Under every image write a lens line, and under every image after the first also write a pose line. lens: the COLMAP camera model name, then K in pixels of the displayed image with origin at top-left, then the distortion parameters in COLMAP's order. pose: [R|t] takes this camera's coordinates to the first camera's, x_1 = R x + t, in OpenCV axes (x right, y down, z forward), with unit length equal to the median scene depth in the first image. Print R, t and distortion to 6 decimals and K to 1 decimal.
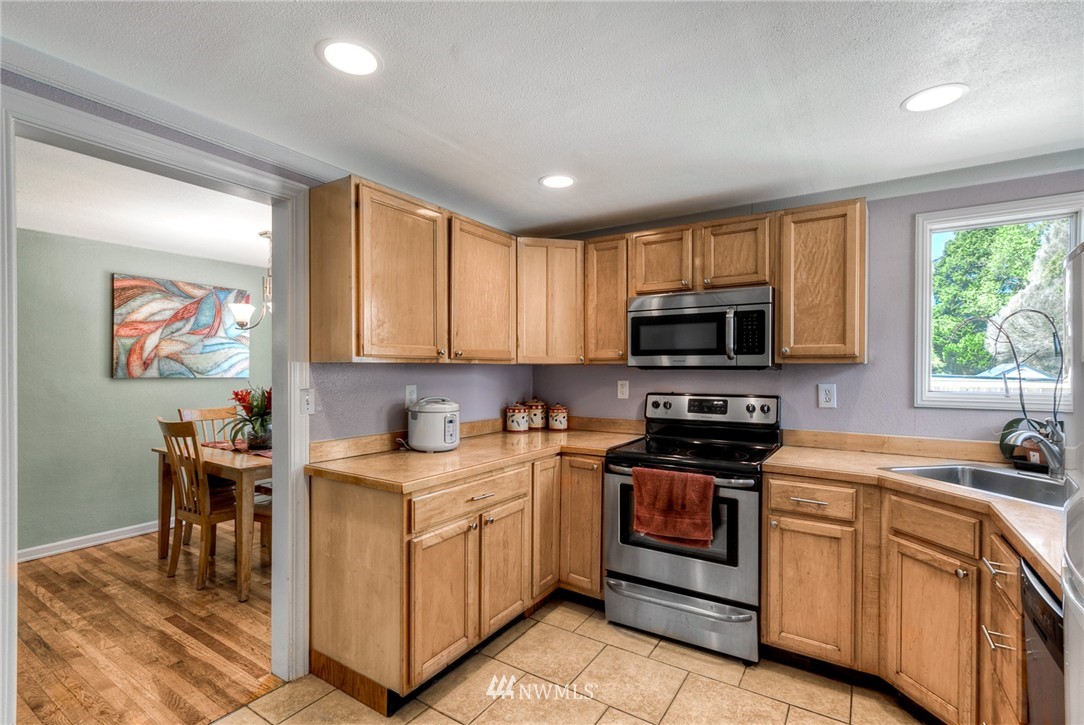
lens RADIAL K [[499.1, 0, 540.3], [0, 499.1, 368.0], [0, 0, 1]] dist [0.000022, 0.002238]
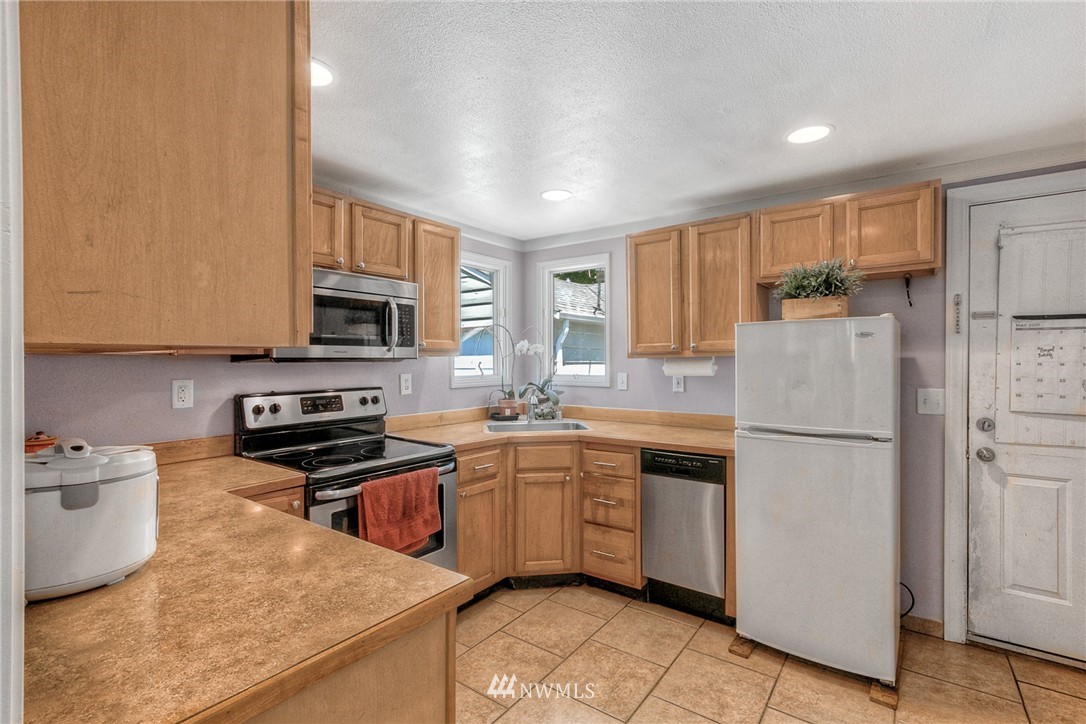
lens RADIAL K [[500.0, 0, 546.9], [0, 500.0, 362.5], [0, 0, 1]] dist [0.000022, 0.002238]
pose [[0.058399, -0.007995, 0.998261, -0.533970], [0.000419, 0.999968, 0.007985, -0.002913], [-0.998293, -0.000048, 0.058401, 0.583770]]
